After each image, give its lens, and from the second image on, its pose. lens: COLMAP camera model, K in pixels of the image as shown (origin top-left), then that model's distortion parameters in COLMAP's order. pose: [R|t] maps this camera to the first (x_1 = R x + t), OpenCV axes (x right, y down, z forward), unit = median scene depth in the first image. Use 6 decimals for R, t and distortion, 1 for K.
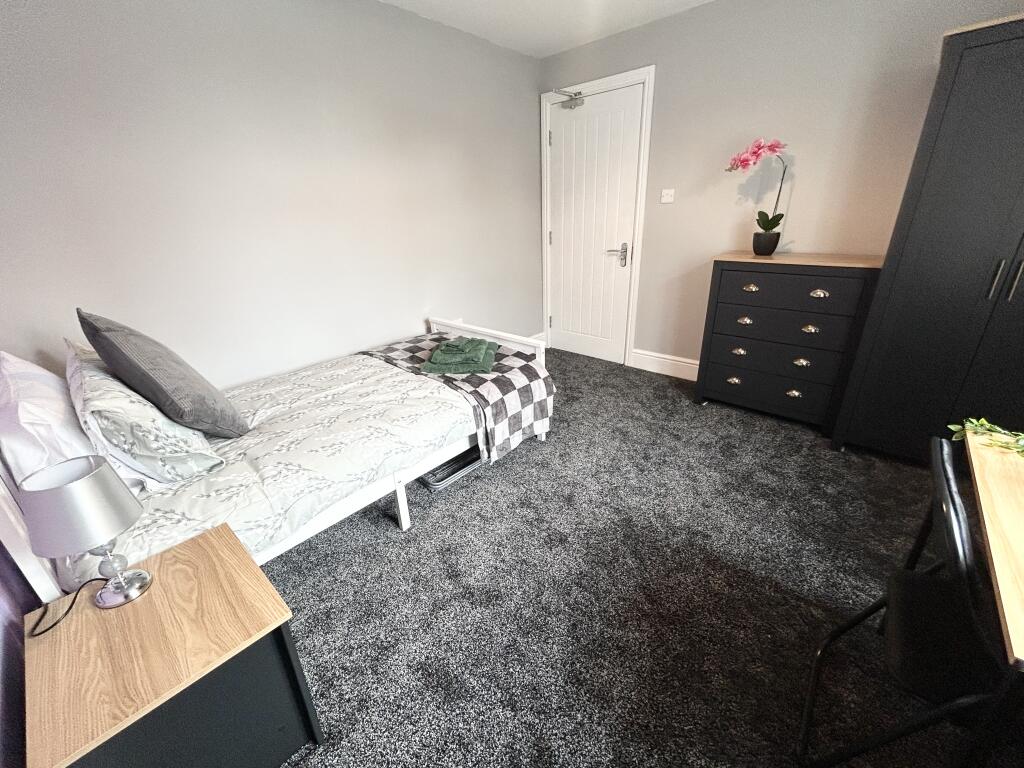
lens RADIAL K [[414.6, 0, 514.0], [0, 414.6, 381.9], [0, 0, 1]] dist [-0.000637, 0.001098]
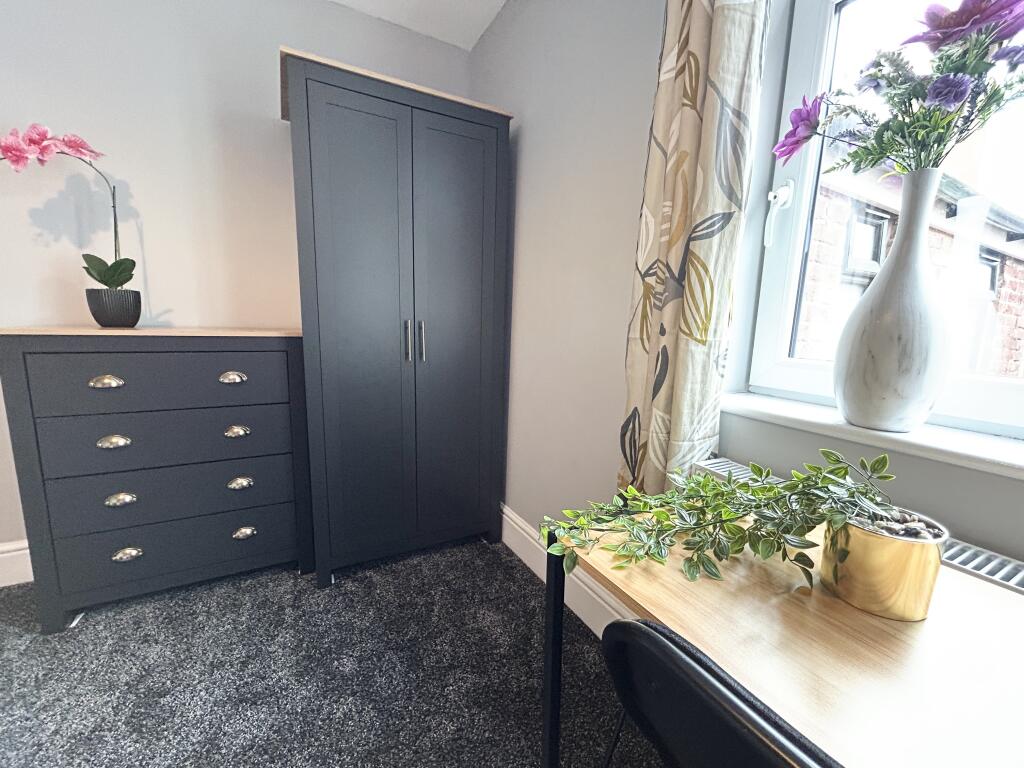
lens RADIAL K [[414.6, 0, 513.8], [0, 414.6, 387.3], [0, 0, 1]] dist [-0.000637, 0.001098]
pose [[0.336126, -0.105307, 0.935911, 0.246285], [0.323733, 0.946097, -0.009814, -0.042922], [-0.884430, 0.306284, 0.352099, 0.347122]]
